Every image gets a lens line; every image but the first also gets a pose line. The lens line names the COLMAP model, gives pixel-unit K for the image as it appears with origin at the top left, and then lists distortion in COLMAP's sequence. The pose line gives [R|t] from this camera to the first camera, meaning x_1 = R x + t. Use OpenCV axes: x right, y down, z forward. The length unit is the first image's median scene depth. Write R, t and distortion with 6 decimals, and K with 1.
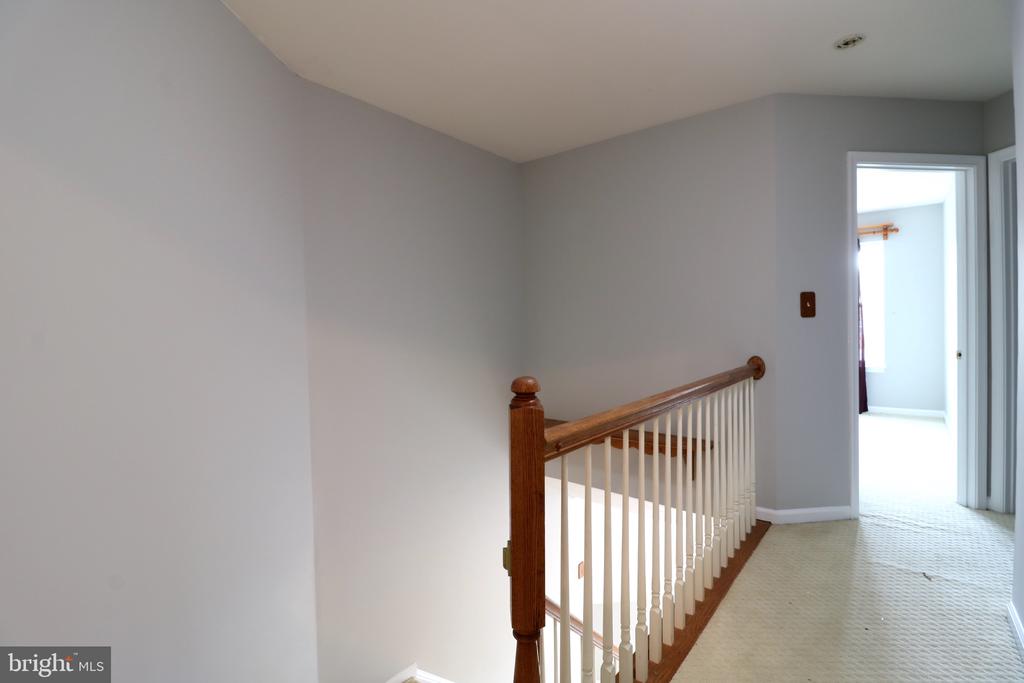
lens RADIAL K [[474.0, 0, 513.3], [0, 474.0, 338.3], [0, 0, 1]] dist [0.000896, -0.015534]
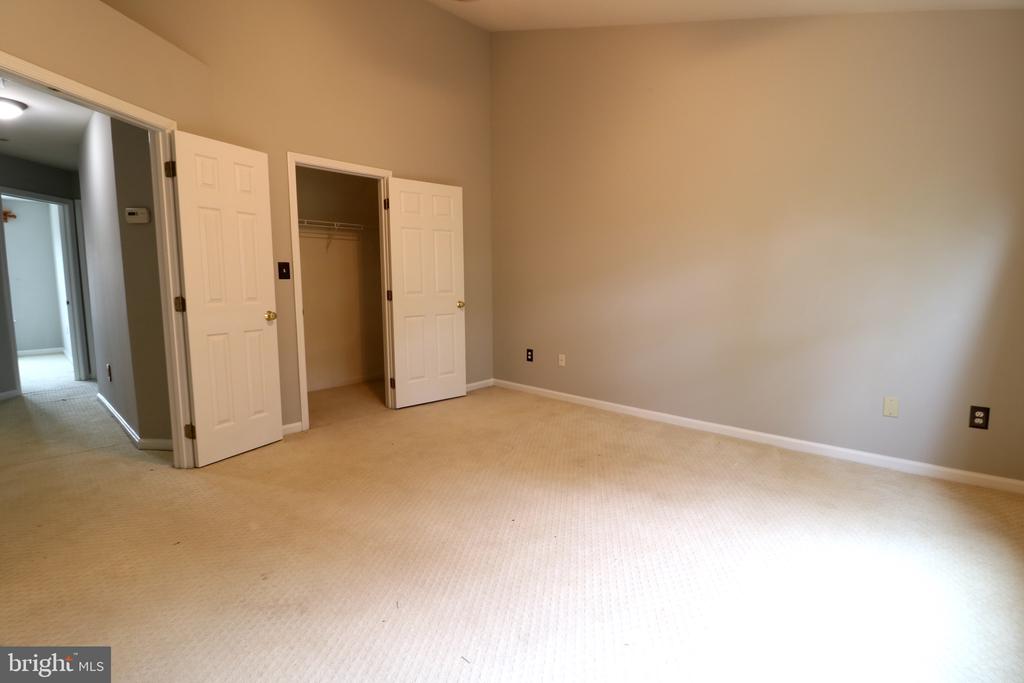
lens RADIAL K [[474.0, 0, 513.3], [0, 474.0, 338.3], [0, 0, 1]] dist [0.000896, -0.015534]
pose [[0.051341, -0.090478, 0.994574, -0.871303], [0.021681, 0.995754, 0.089466, 0.047344], [-0.998446, 0.016970, 0.053084, -0.917749]]
